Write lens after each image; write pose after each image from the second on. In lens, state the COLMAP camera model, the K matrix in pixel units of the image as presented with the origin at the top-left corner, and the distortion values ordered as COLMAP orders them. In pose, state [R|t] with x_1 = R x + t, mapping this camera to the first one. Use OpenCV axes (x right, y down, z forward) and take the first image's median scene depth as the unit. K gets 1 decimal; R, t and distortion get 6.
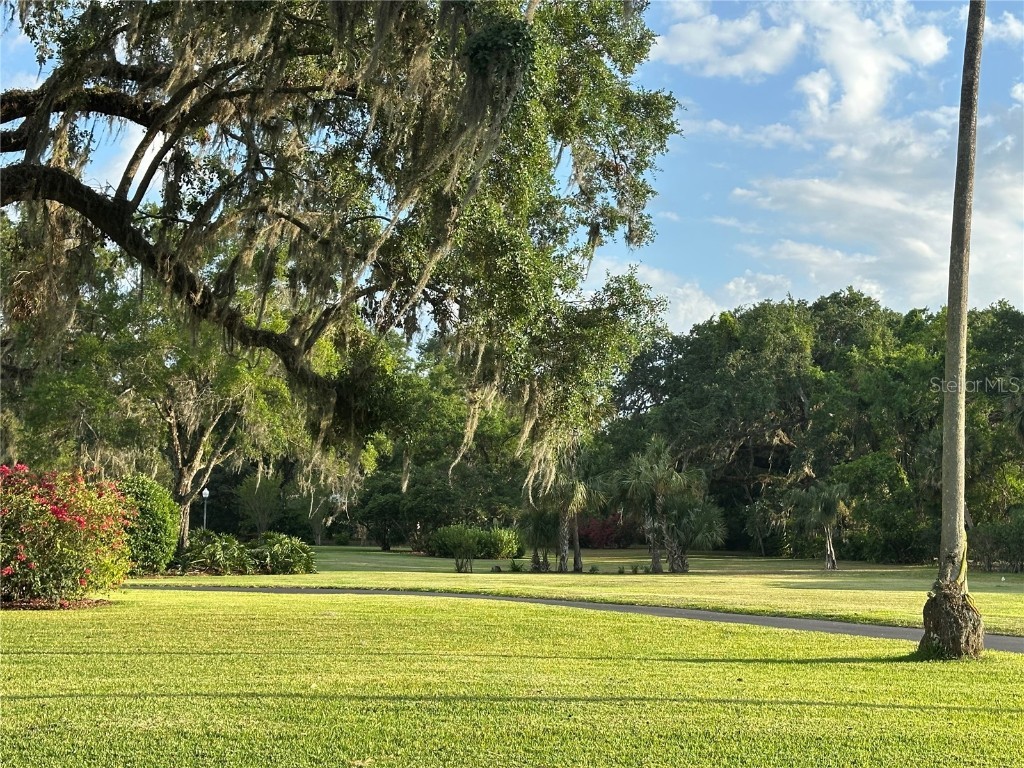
lens RADIAL K [[1599.1, 0, 511.4], [0, 1599.1, 384.2], [0, 0, 1]] dist [0.018980, 0.000000]
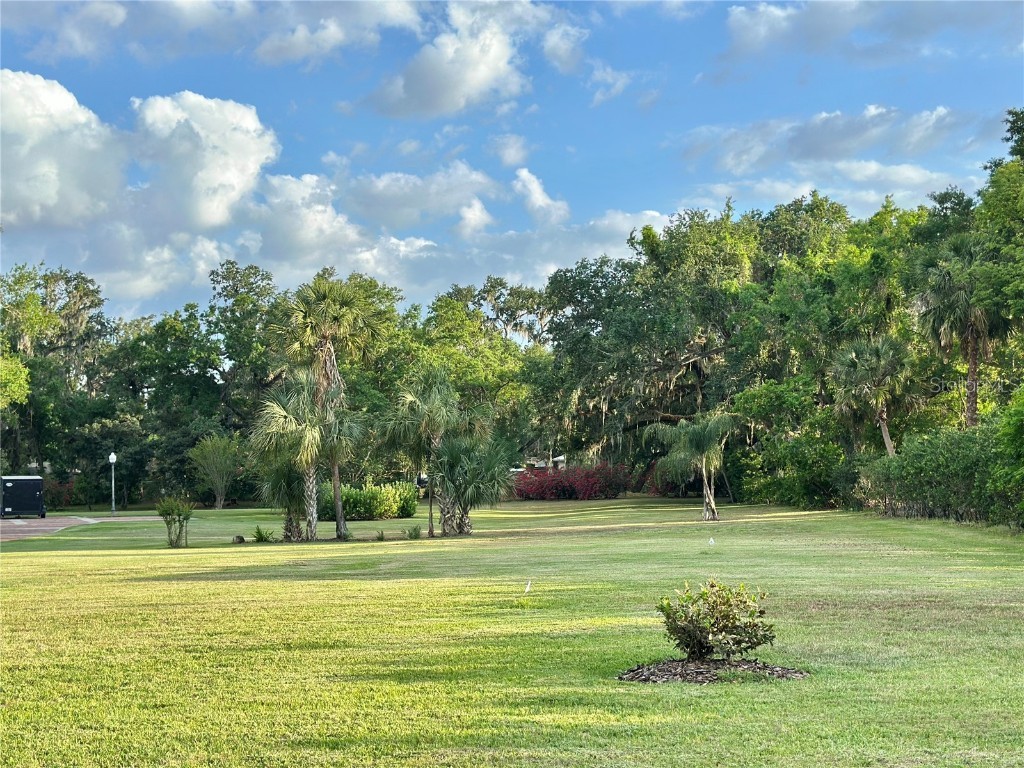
lens RADIAL K [[1444.8, 0, 512.7], [0, 1444.8, 383.8], [0, 0, 1]] dist [0.087596, 0.000000]
pose [[0.992663, -0.049454, -0.110335, 0.158414], [0.051988, 0.998443, 0.020206, 0.023384], [0.109164, -0.025794, 0.993689, 0.230812]]
